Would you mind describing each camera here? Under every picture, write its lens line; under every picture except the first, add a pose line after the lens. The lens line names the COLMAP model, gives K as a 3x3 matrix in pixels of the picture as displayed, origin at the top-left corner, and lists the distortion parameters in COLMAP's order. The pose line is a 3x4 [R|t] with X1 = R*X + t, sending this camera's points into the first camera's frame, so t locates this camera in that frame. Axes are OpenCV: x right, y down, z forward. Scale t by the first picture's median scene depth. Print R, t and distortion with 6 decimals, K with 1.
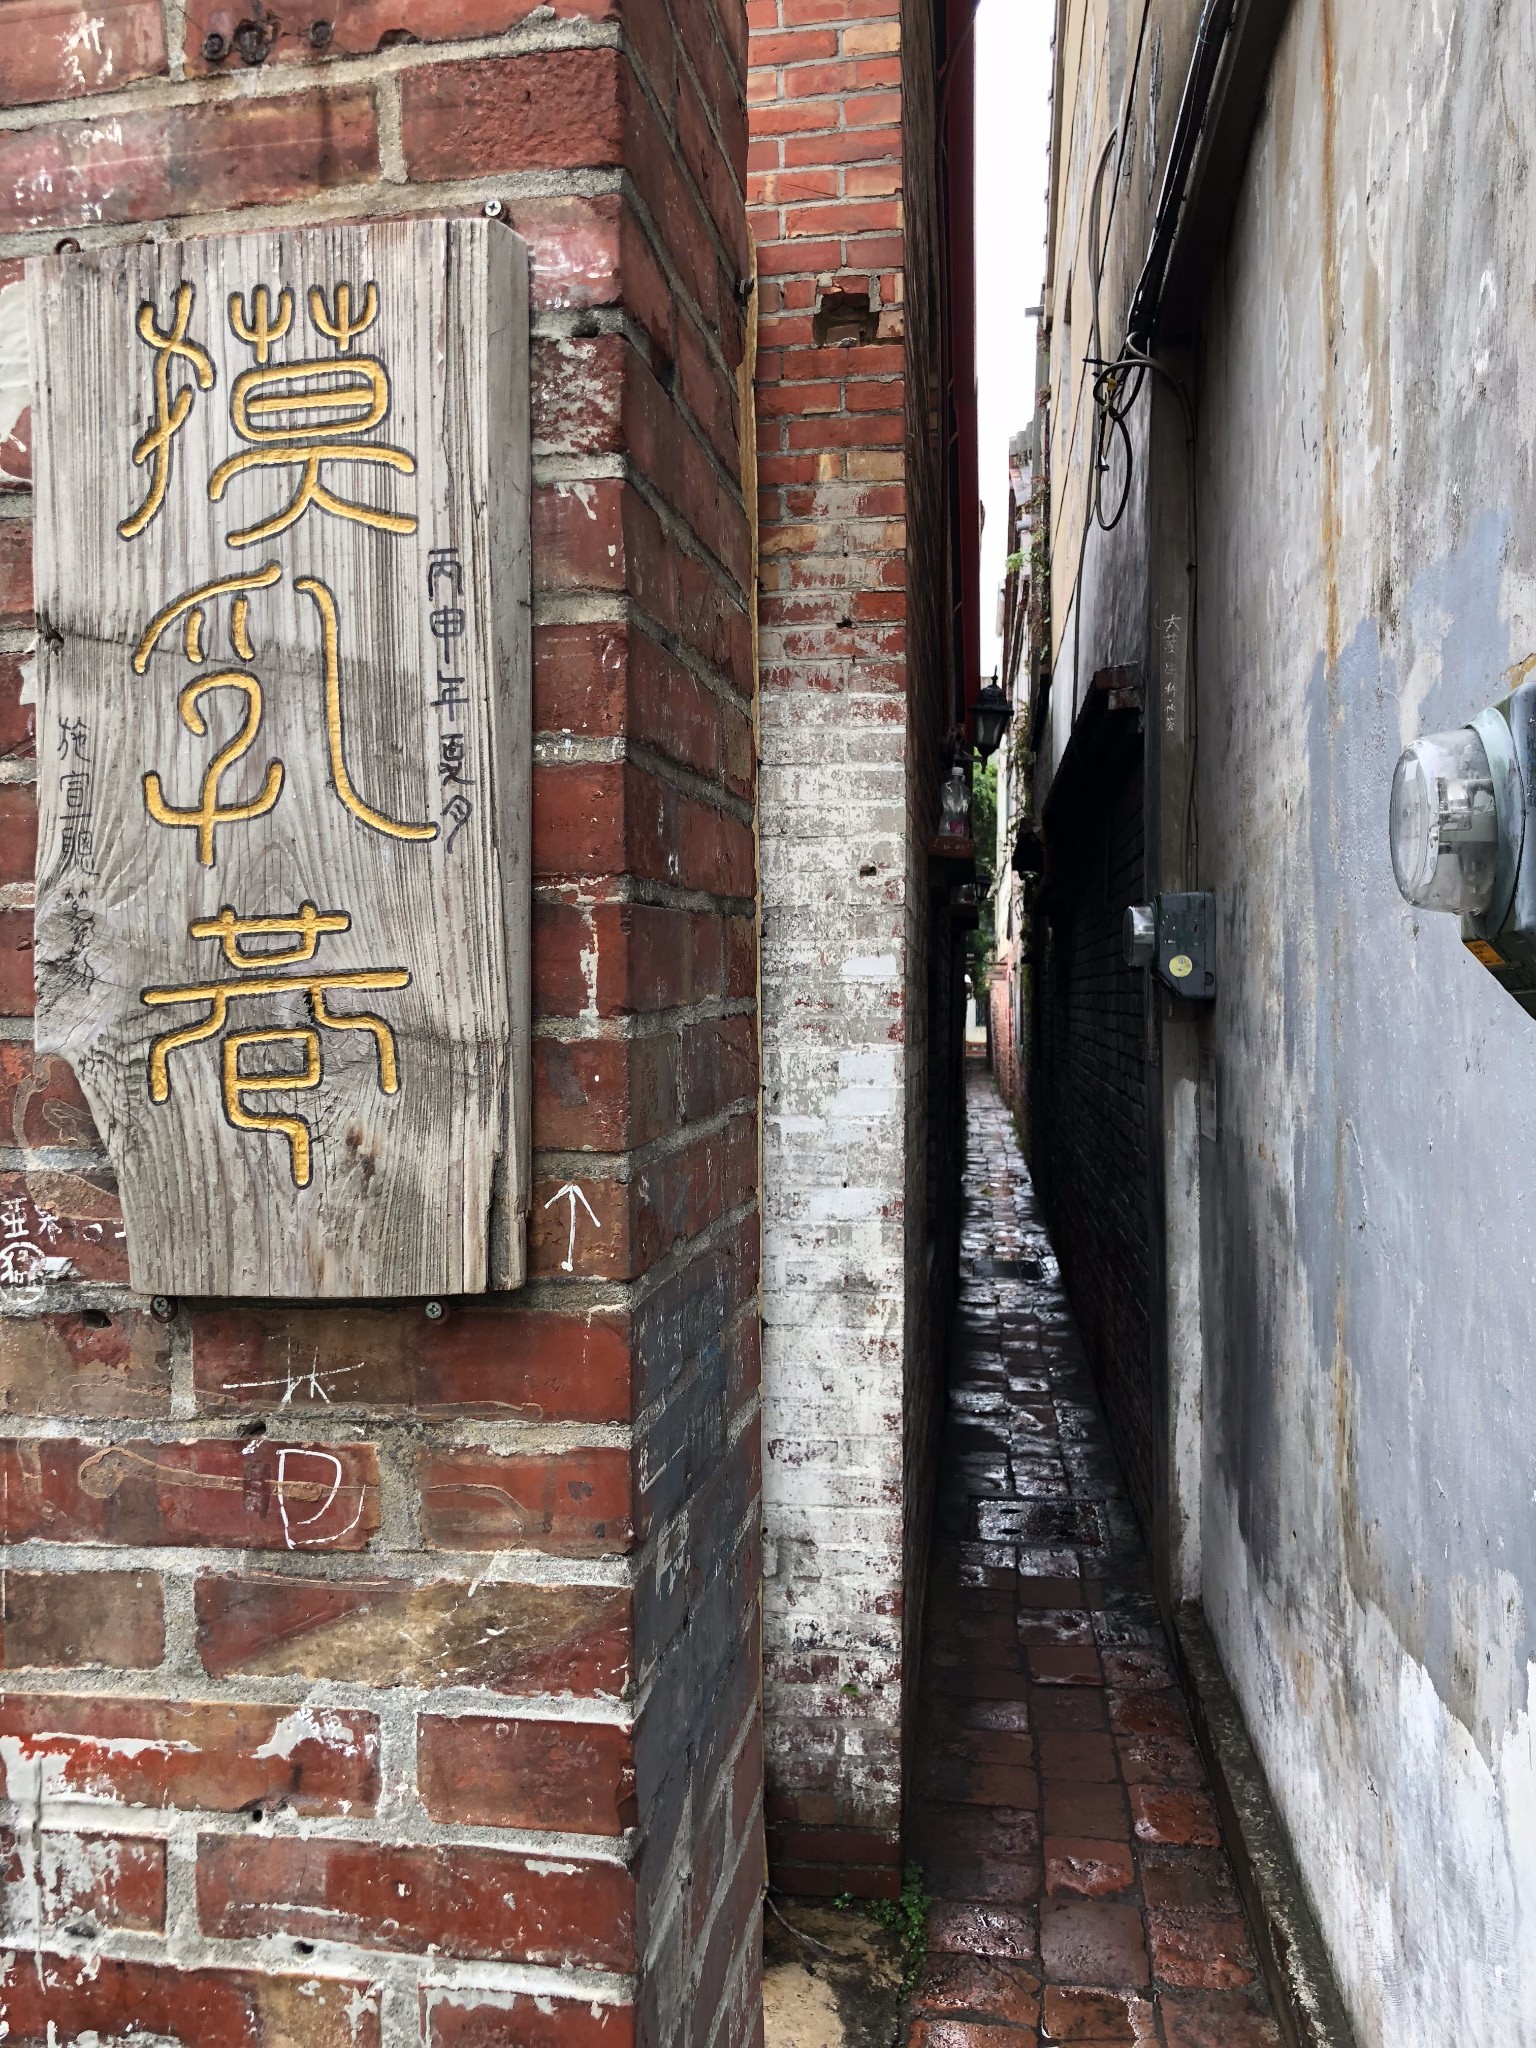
lens RADIAL K [[1669.1, 0, 765.9], [0, 1669.1, 1013.4], [0, 0, 1]] dist [0.030550, -0.009544]
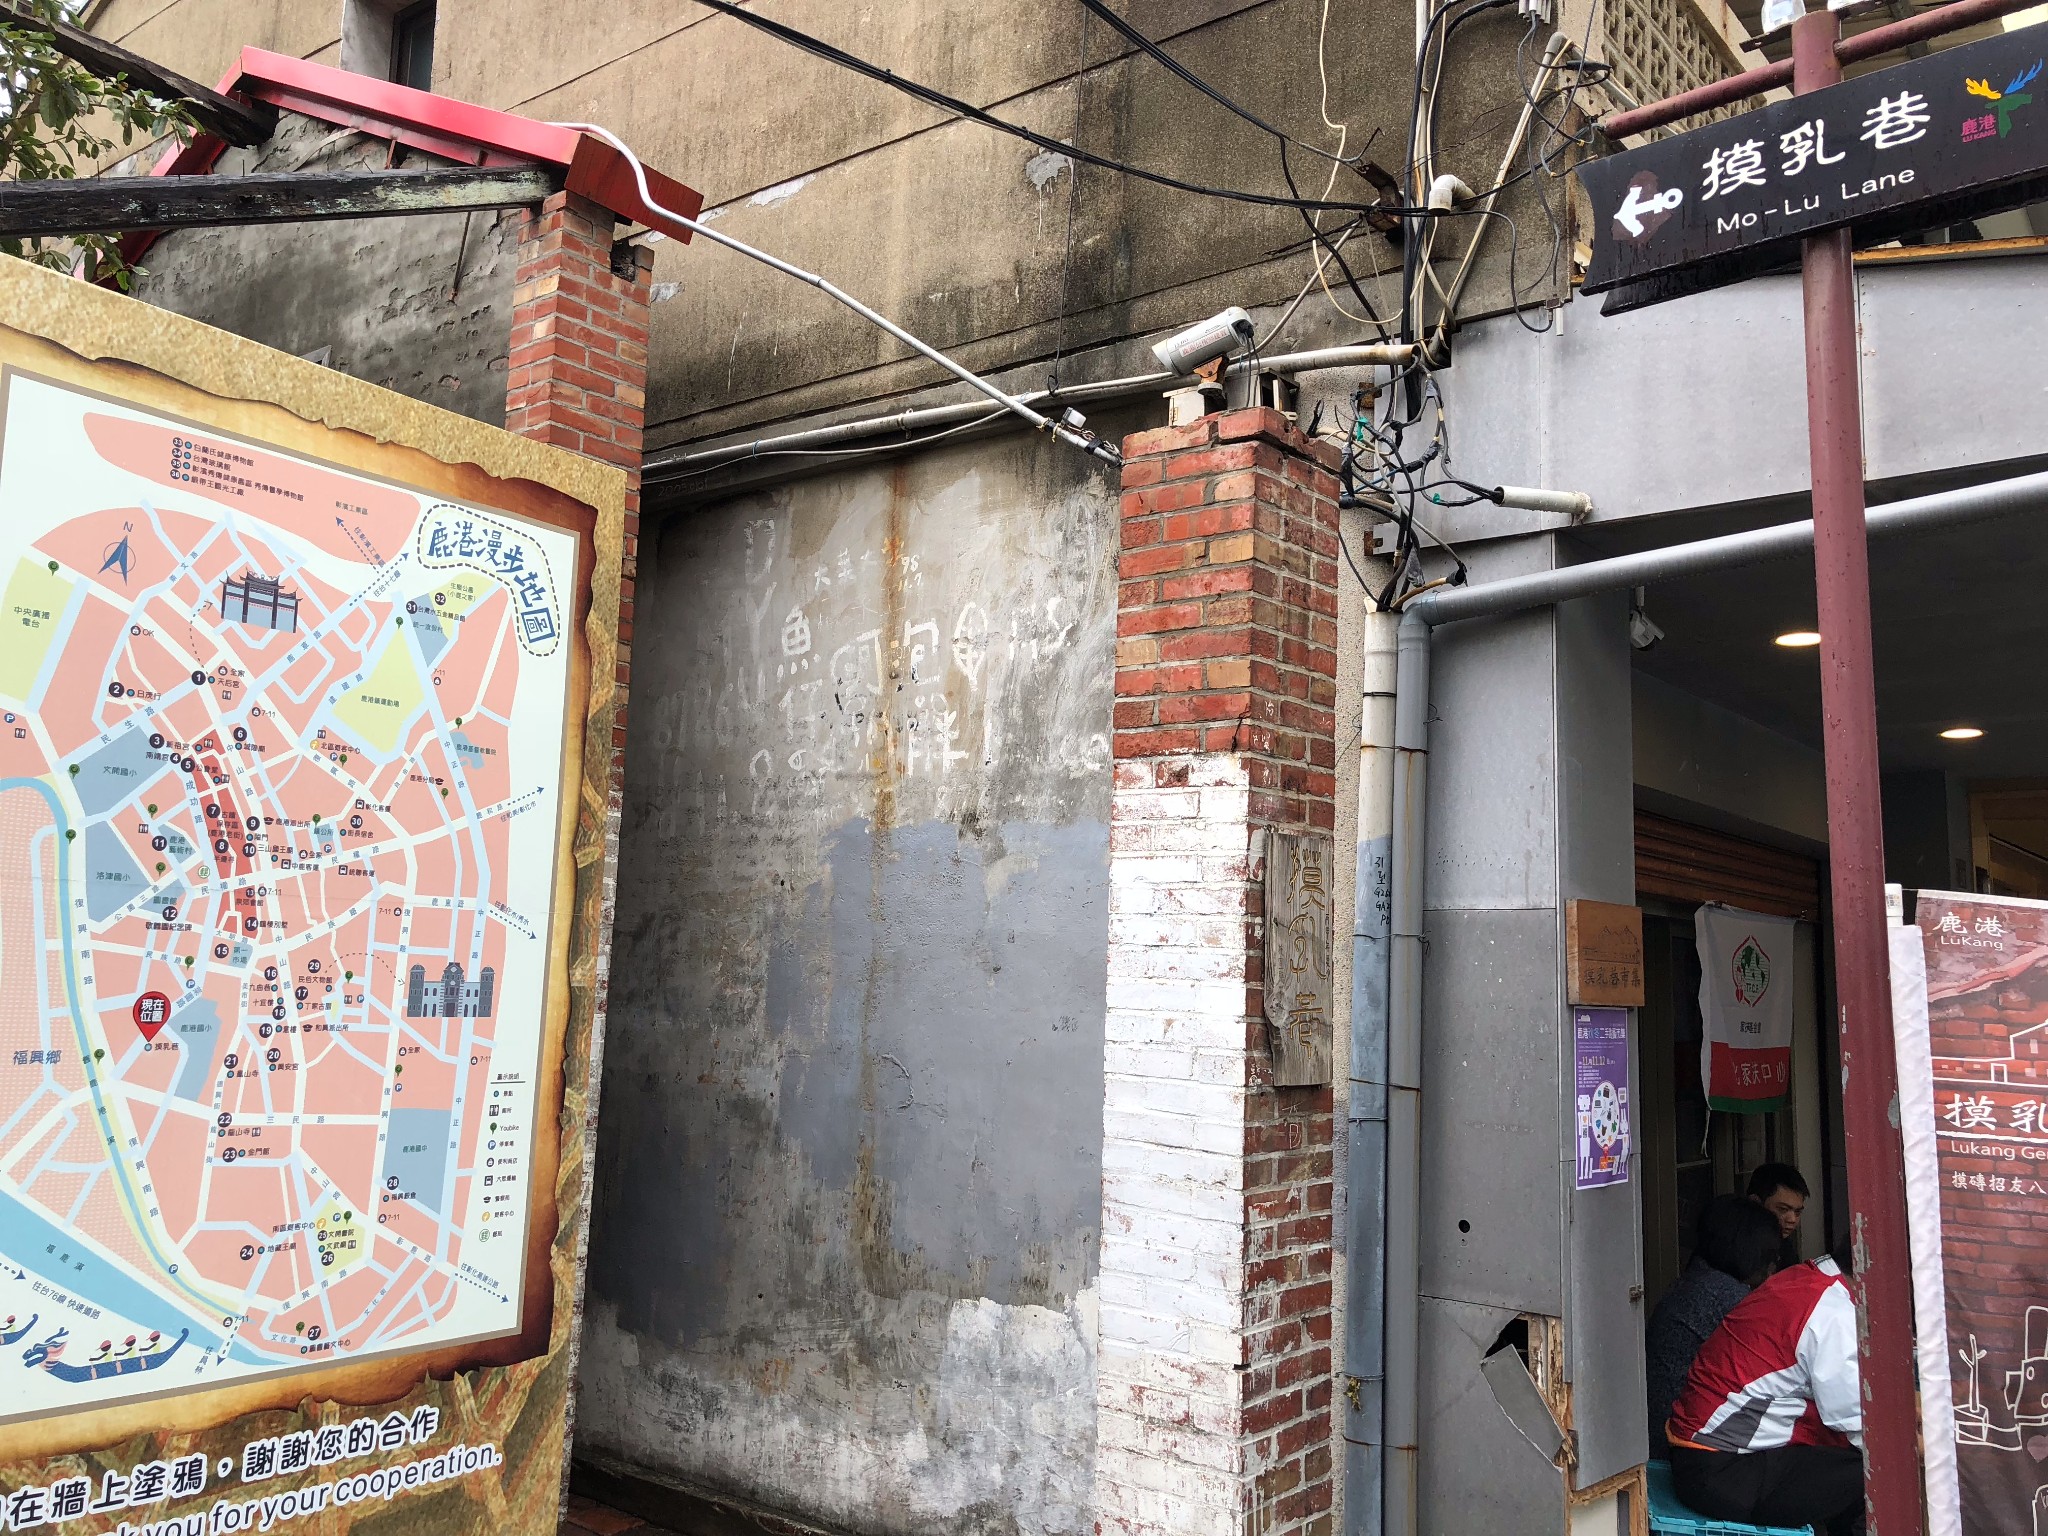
lens RADIAL K [[1669.1, 0, 1032.1], [0, 1669.1, 767.3], [0, 0, 1]] dist [0.030550, -0.009544]
pose [[0.490106, 0.140030, 0.860341, -1.129730], [-0.033582, 0.989312, -0.141891, -0.000964], [-0.871016, 0.040650, 0.489571, -0.130672]]
